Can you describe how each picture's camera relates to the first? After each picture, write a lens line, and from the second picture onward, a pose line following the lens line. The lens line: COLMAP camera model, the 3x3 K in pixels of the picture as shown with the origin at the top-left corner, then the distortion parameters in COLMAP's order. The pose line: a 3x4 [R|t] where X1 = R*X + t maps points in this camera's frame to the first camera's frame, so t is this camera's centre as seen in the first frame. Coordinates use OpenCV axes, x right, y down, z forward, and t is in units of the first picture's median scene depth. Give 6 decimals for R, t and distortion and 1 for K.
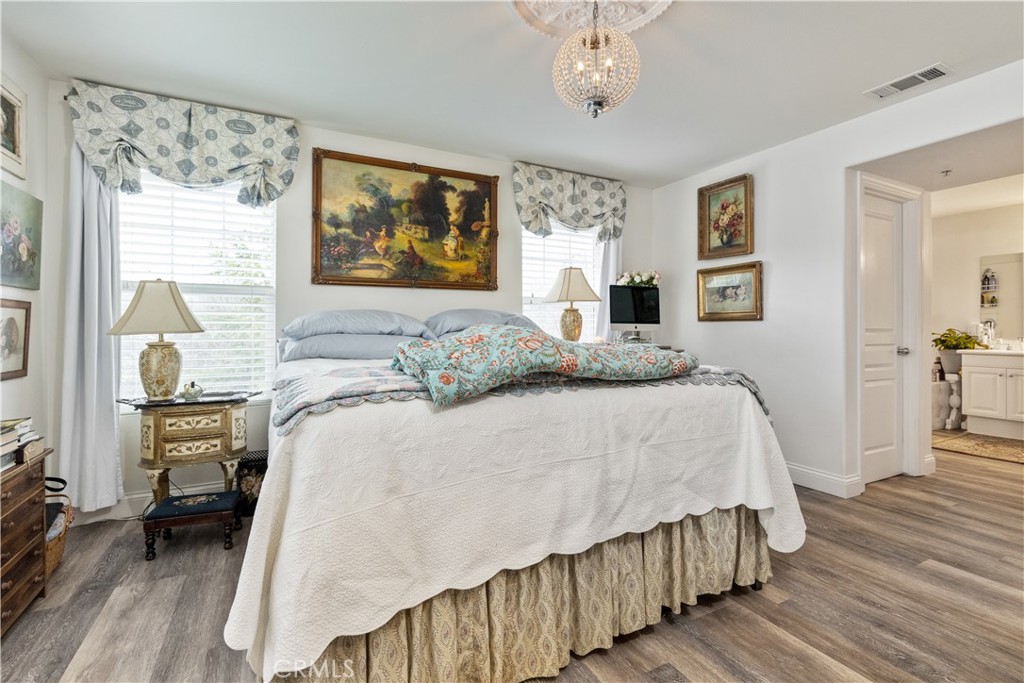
lens RADIAL K [[466.9, 0, 508.3], [0, 466.9, 331.5], [0, 0, 1]] dist [-0.000787, -0.001651]
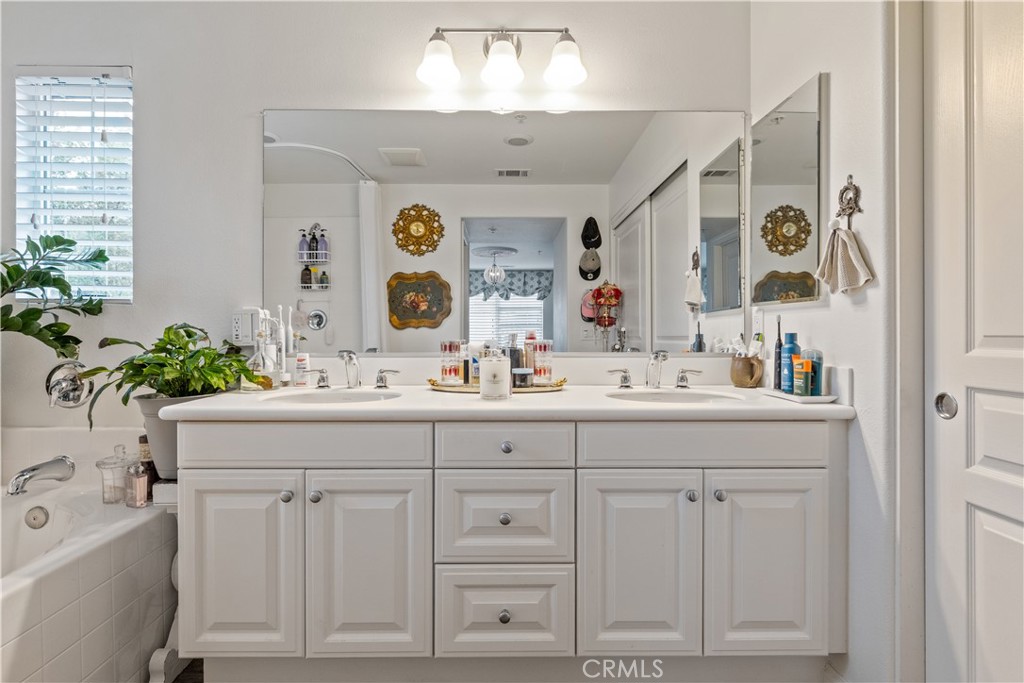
lens RADIAL K [[509.4, 0, 510.4], [0, 509.4, 333.9], [0, 0, 1]] dist [-0.004563, 0.000625]
pose [[0.441358, -0.002905, 0.897326, 0.782713], [-0.000399, 0.999994, 0.003433, -0.000505], [-0.897331, -0.001874, 0.441354, 0.695536]]
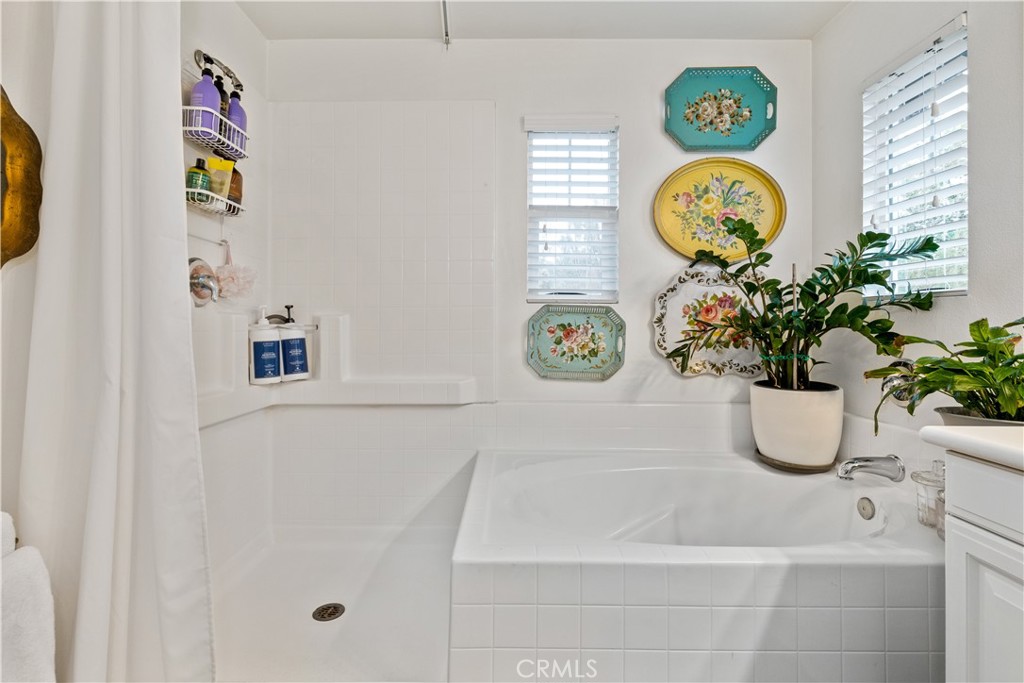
lens RADIAL K [[466.9, 0, 508.5], [0, 466.9, 321.9], [0, 0, 1]] dist [-0.000787, -0.001651]
pose [[0.888305, 0.001483, -0.459251, 0.877541], [-0.005348, 0.999960, -0.007114, -0.001360], [0.459222, 0.008776, 0.888278, 0.729414]]
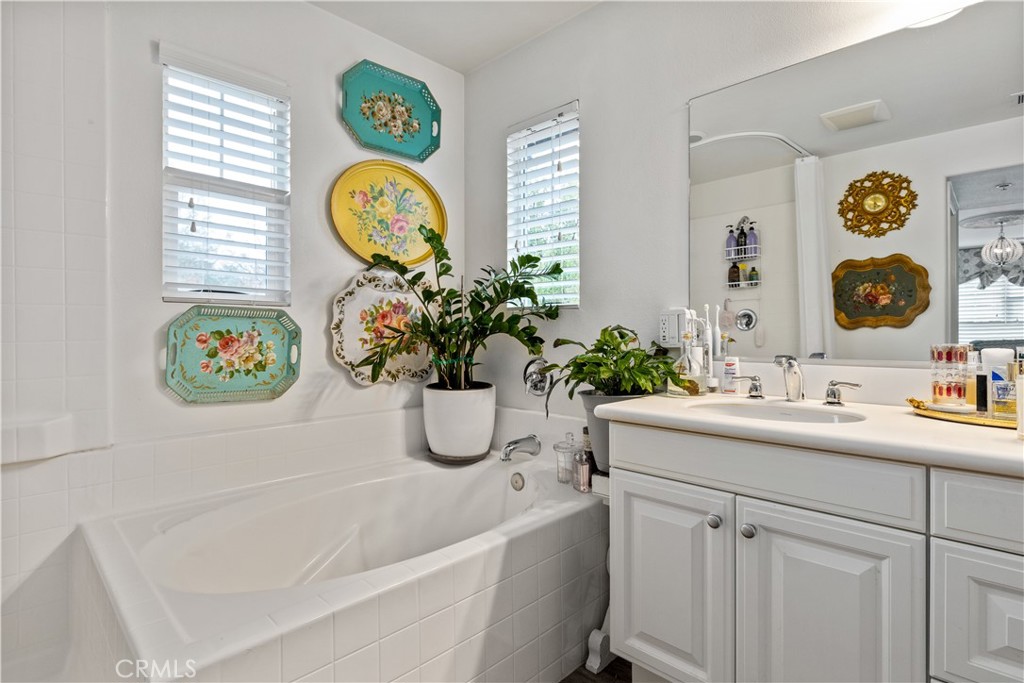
lens RADIAL K [[509.4, 0, 512.3], [0, 509.4, 330.7], [0, 0, 1]] dist [-0.004563, 0.000625]
pose [[0.948282, -0.000115, 0.317428, 0.808066], [0.001727, 0.999987, -0.004798, -0.000824], [-0.317424, 0.005098, 0.948270, 0.725856]]
